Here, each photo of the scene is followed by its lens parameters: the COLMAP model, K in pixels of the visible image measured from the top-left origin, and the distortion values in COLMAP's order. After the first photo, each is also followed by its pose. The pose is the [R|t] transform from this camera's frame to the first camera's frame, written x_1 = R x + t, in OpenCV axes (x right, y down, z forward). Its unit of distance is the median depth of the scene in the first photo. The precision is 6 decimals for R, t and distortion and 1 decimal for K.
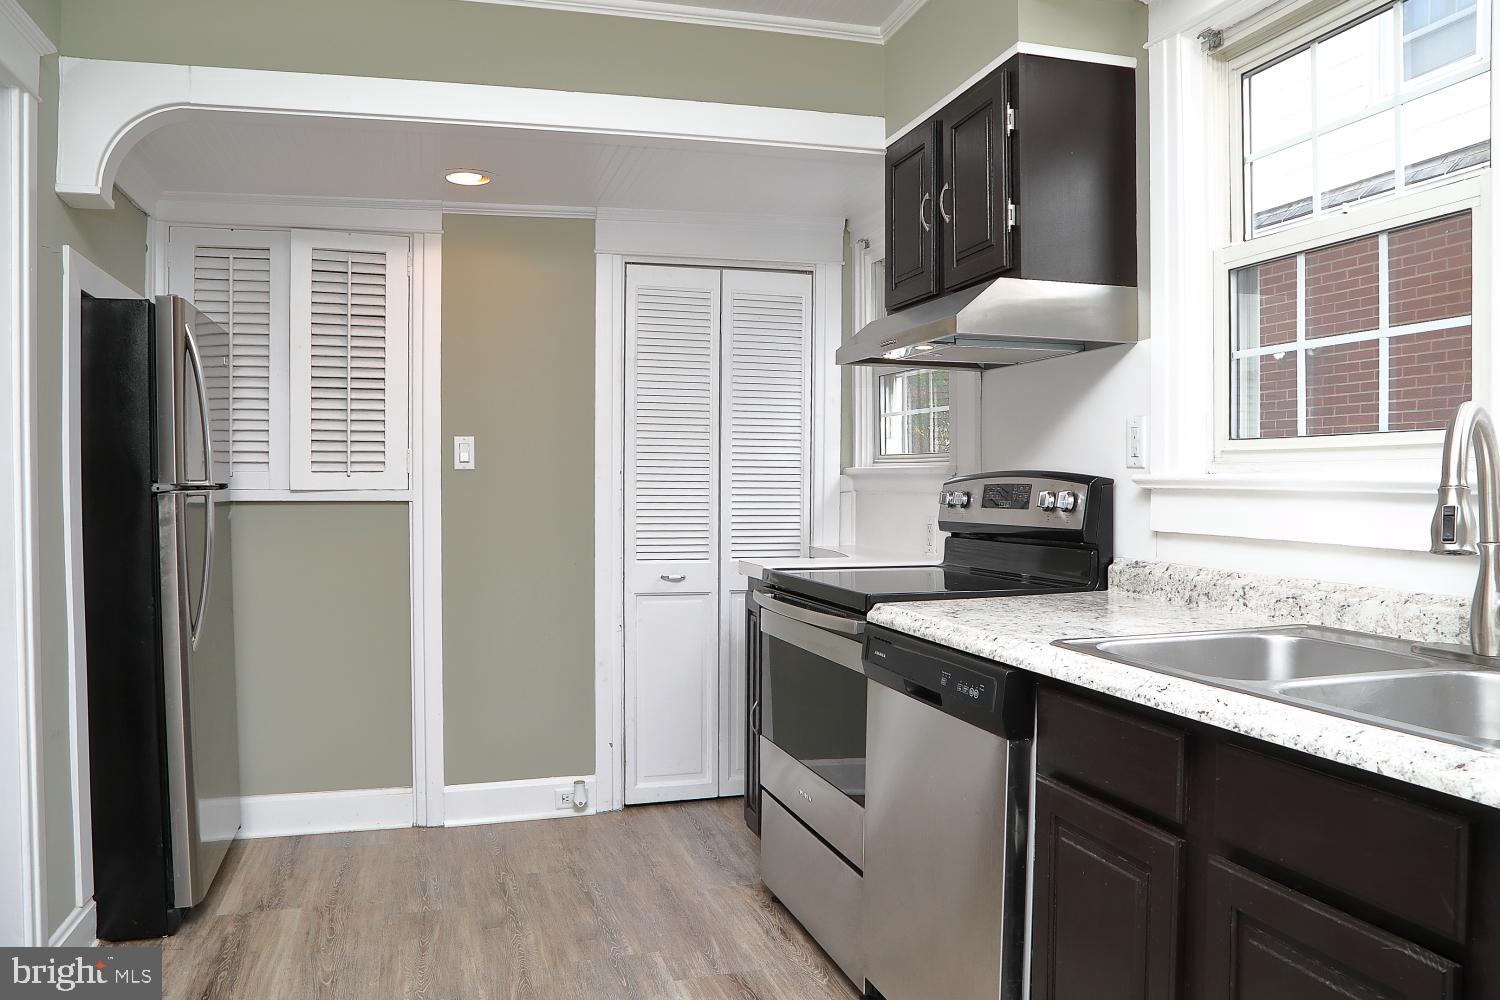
lens RADIAL K [[1092.8, 0, 752.5], [0, 1092.8, 509.7], [0, 0, 1]] dist [-0.111764, 0.079543]
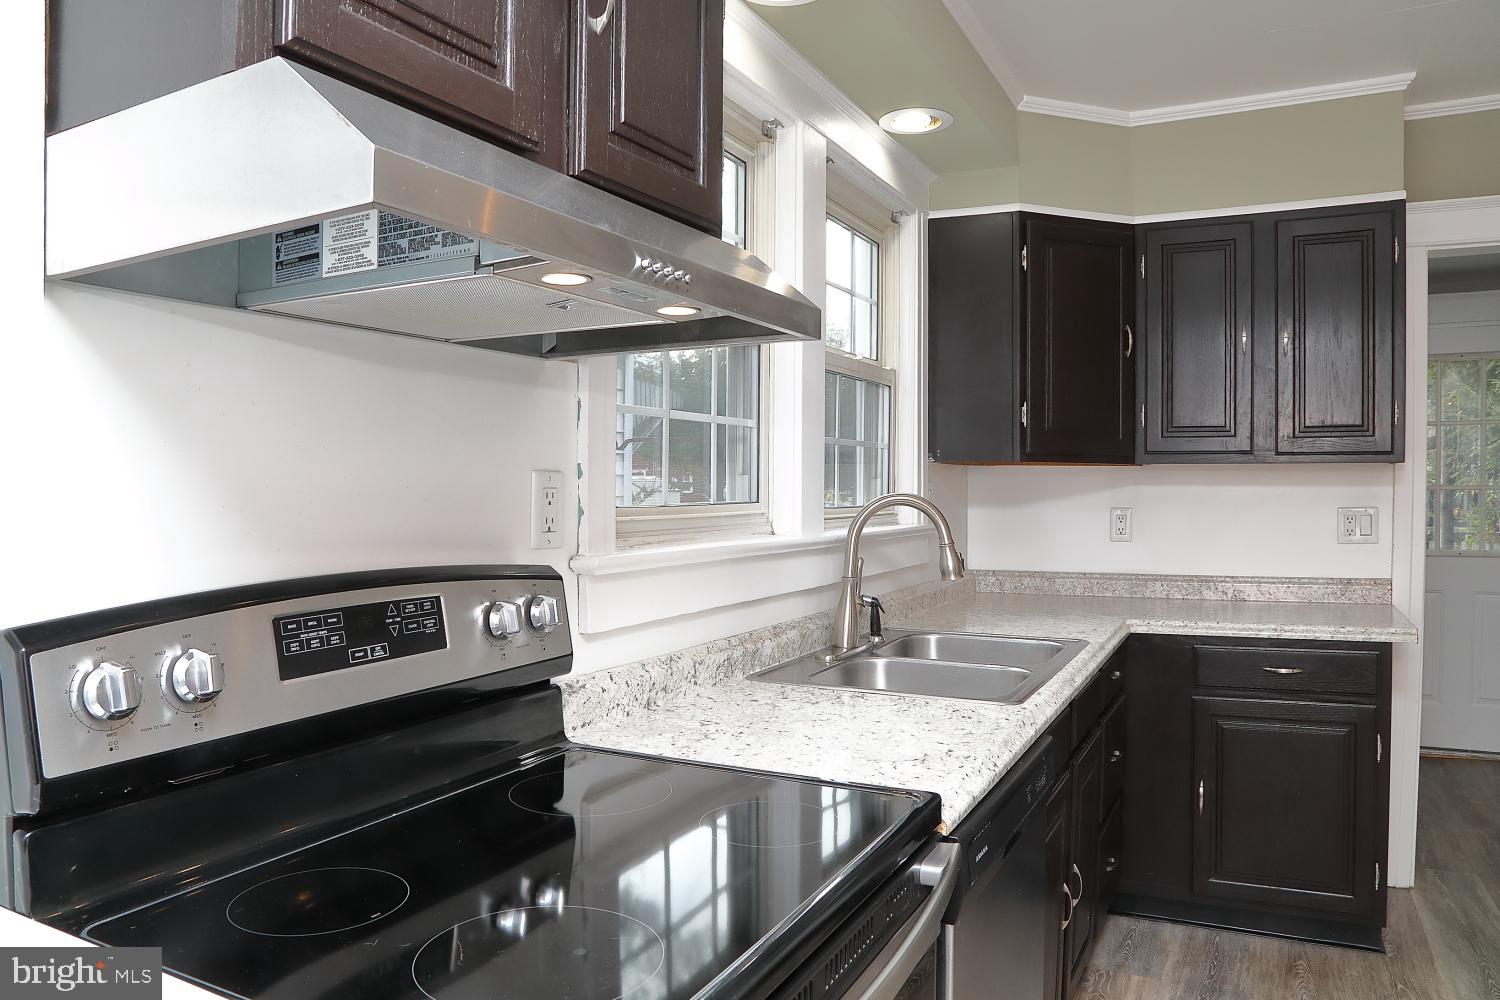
lens RADIAL K [[1058.8, 0, 752.6], [0, 1058.8, 510.4], [0, 0, 1]] dist [-0.122753, 0.072541]
pose [[-0.725644, -0.019299, 0.687800, -0.172828], [0.015845, 0.998873, 0.044745, -0.083913], [-0.687888, 0.043367, -0.724520, 1.301544]]
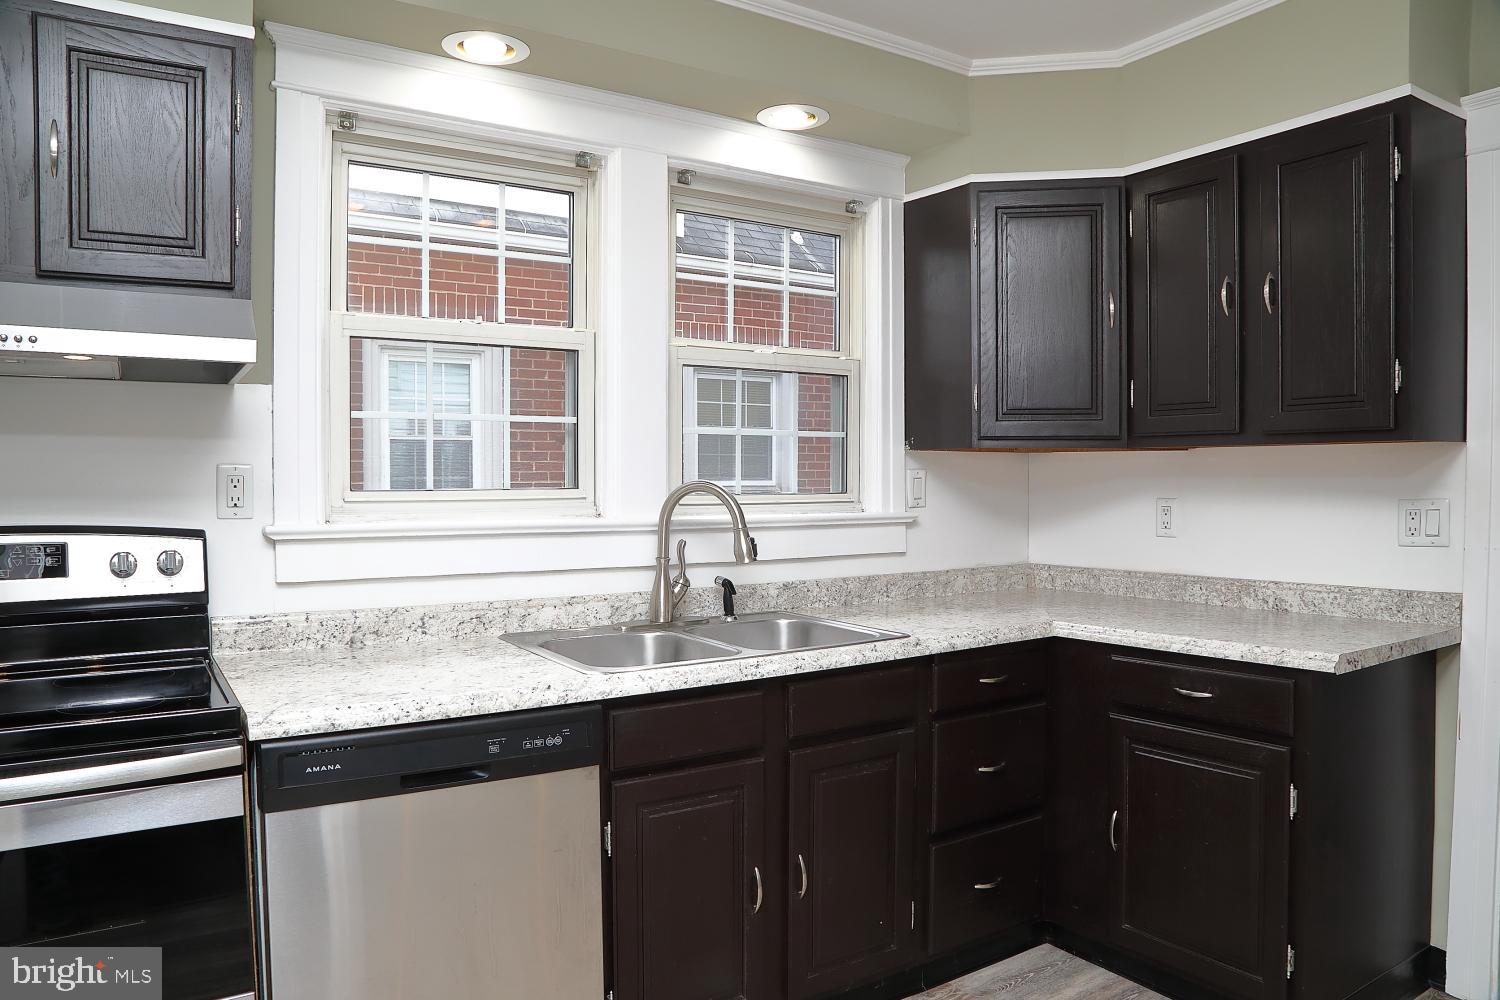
lens RADIAL K [[1033.0, 0, 742.2], [0, 1033.0, 507.0], [0, 0, 1]] dist [-0.121809, 0.066622]
pose [[-0.272124, -0.027787, 0.961861, -0.566603], [0.027321, 0.998957, 0.036589, -0.064619], [-0.961874, 0.036236, -0.271081, 0.765470]]
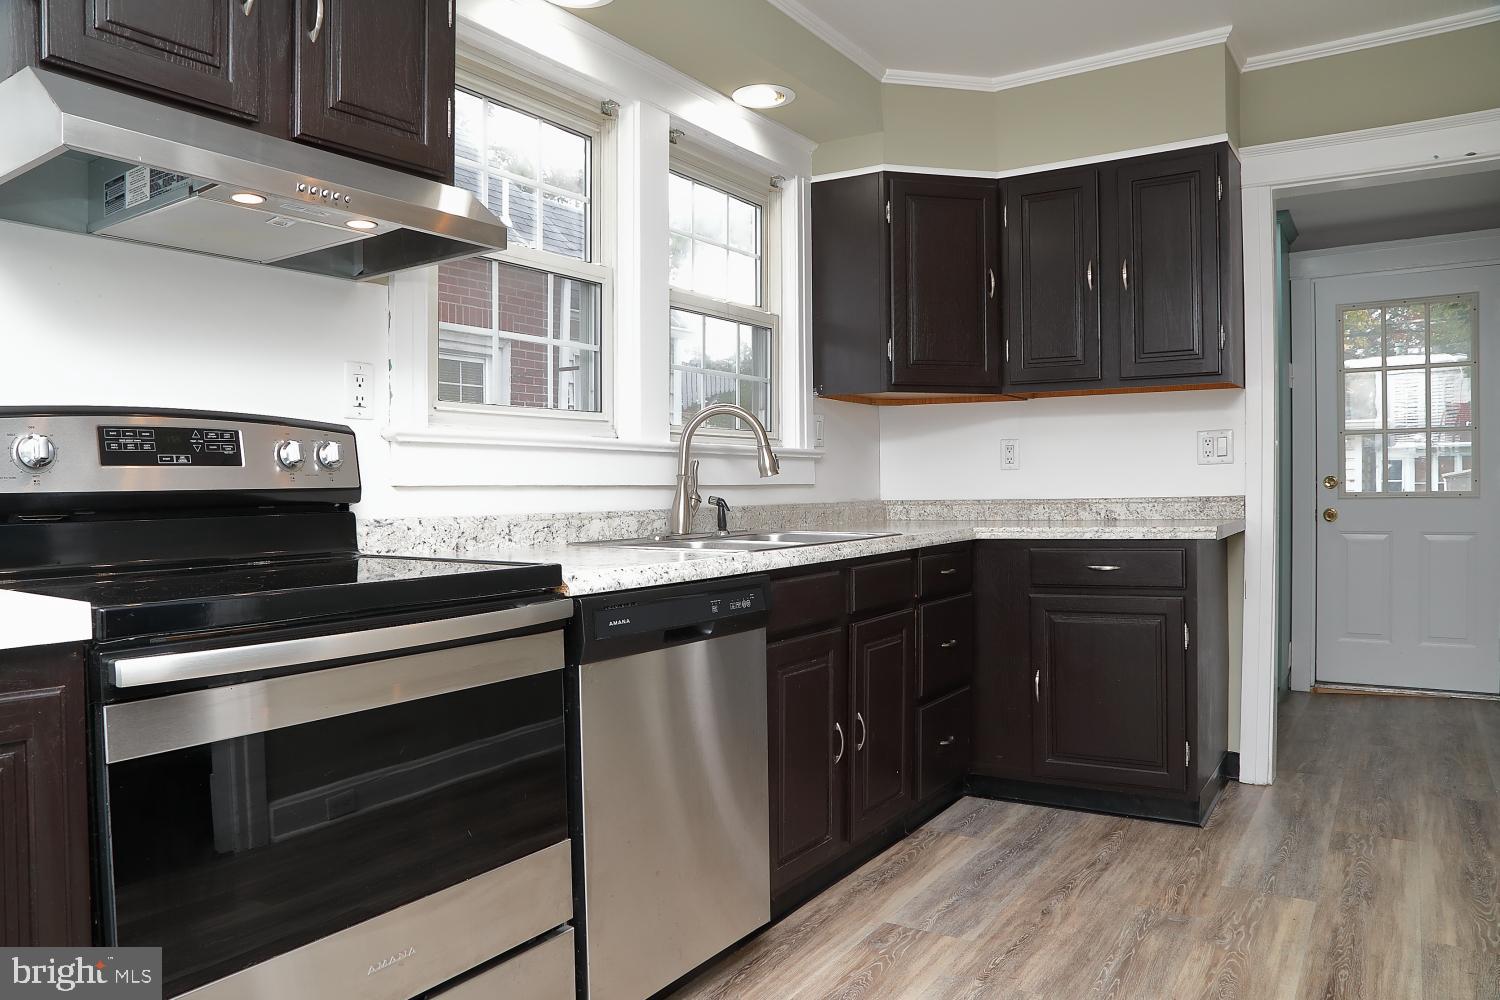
lens RADIAL K [[1056.0, 0, 746.5], [0, 1056.0, 509.7], [0, 0, 1]] dist [-0.121248, 0.074945]
pose [[-0.639044, -0.012489, 0.769069, -0.497896], [0.028324, 0.998808, 0.039754, 0.011586], [-0.768649, 0.047187, -0.637928, 1.234048]]
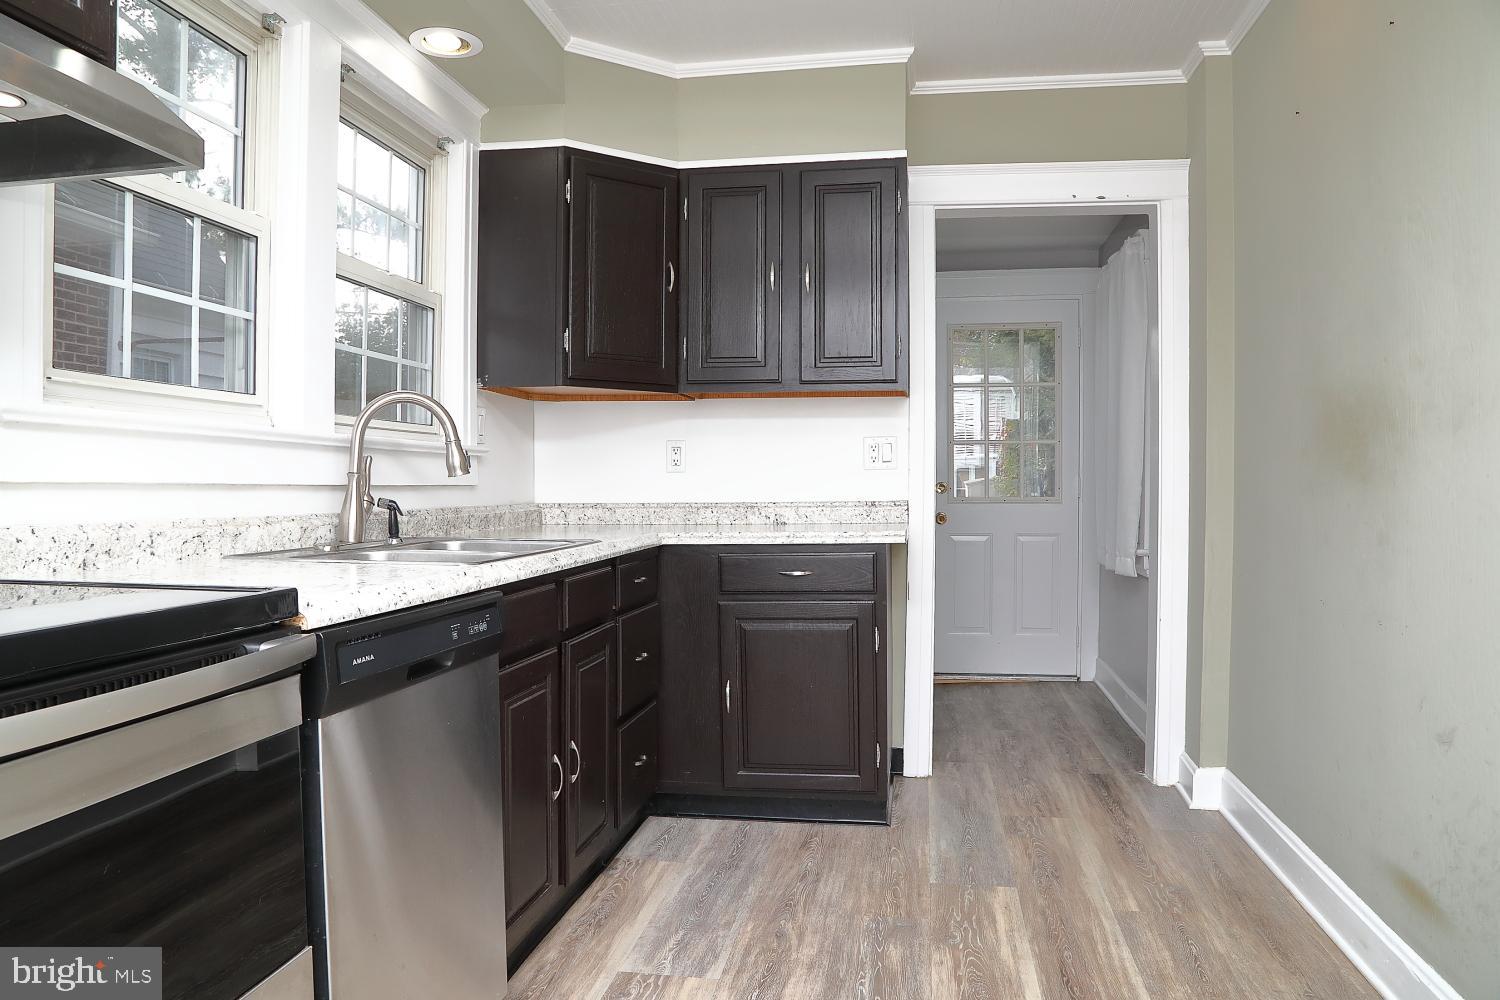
lens RADIAL K [[1058.8, 0, 752.6], [0, 1058.8, 510.4], [0, 0, 1]] dist [-0.122753, 0.072541]
pose [[-0.896967, -0.013671, 0.441885, -0.325751], [0.007764, 0.998880, 0.046664, 0.010324], [-0.442029, 0.045287, -0.895857, 1.249122]]
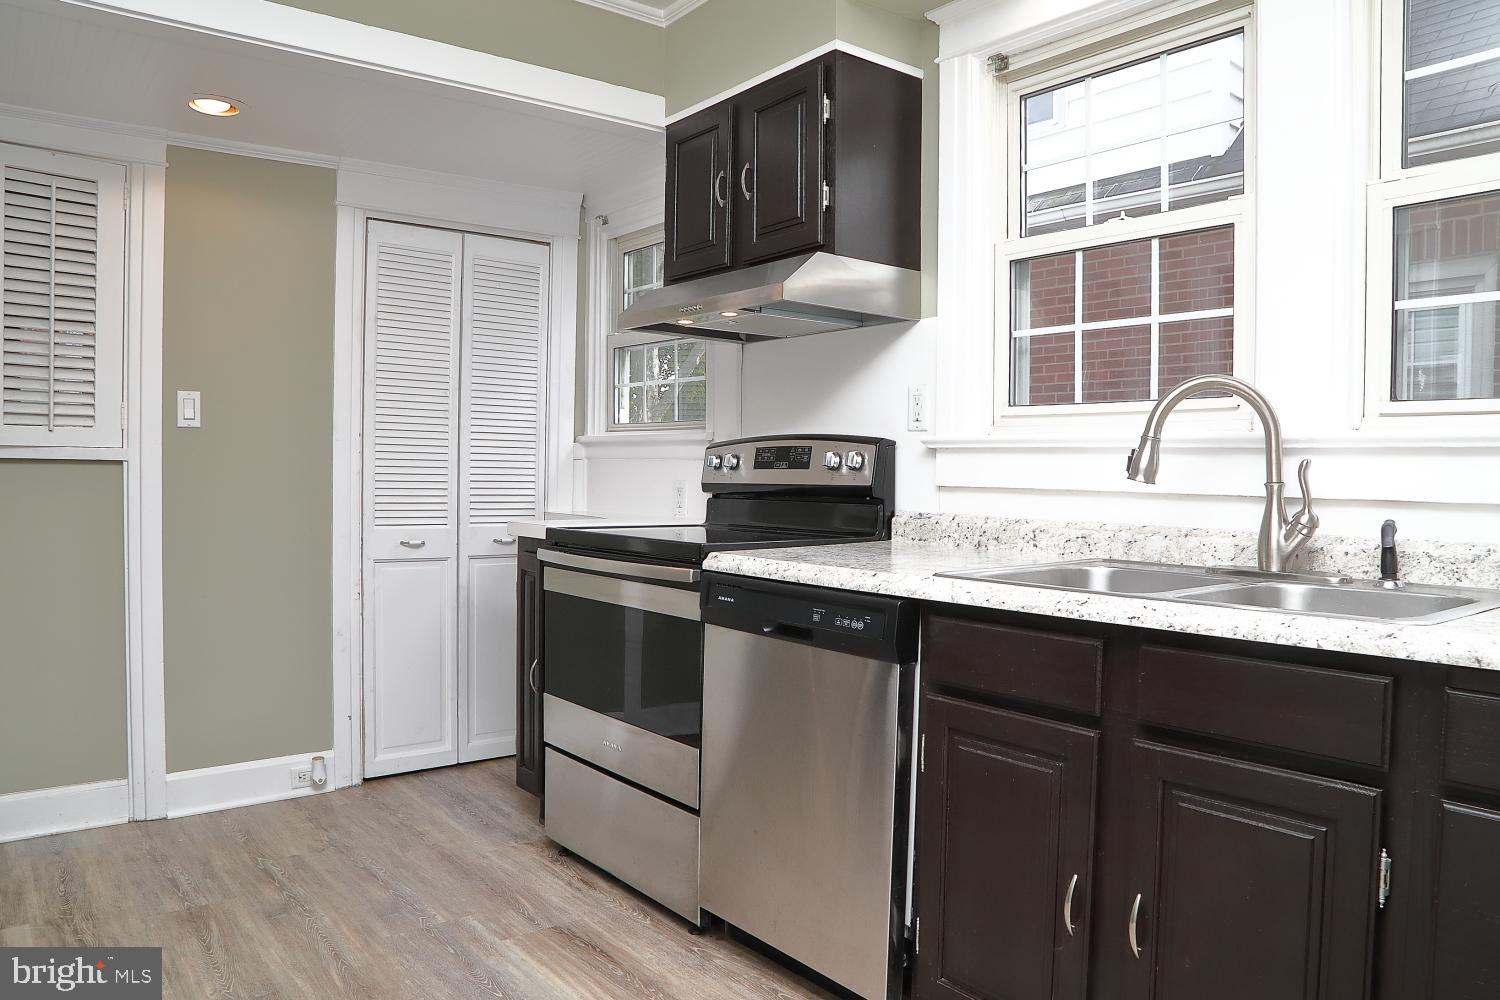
lens RADIAL K [[1033.0, 0, 742.2], [0, 1033.0, 507.0], [0, 0, 1]] dist [-0.121809, 0.066622]
pose [[0.931191, -0.000636, 0.364530, -0.196885], [-0.003431, 0.999939, 0.010510, 0.028496], [-0.364514, -0.011037, 0.931132, 0.058459]]
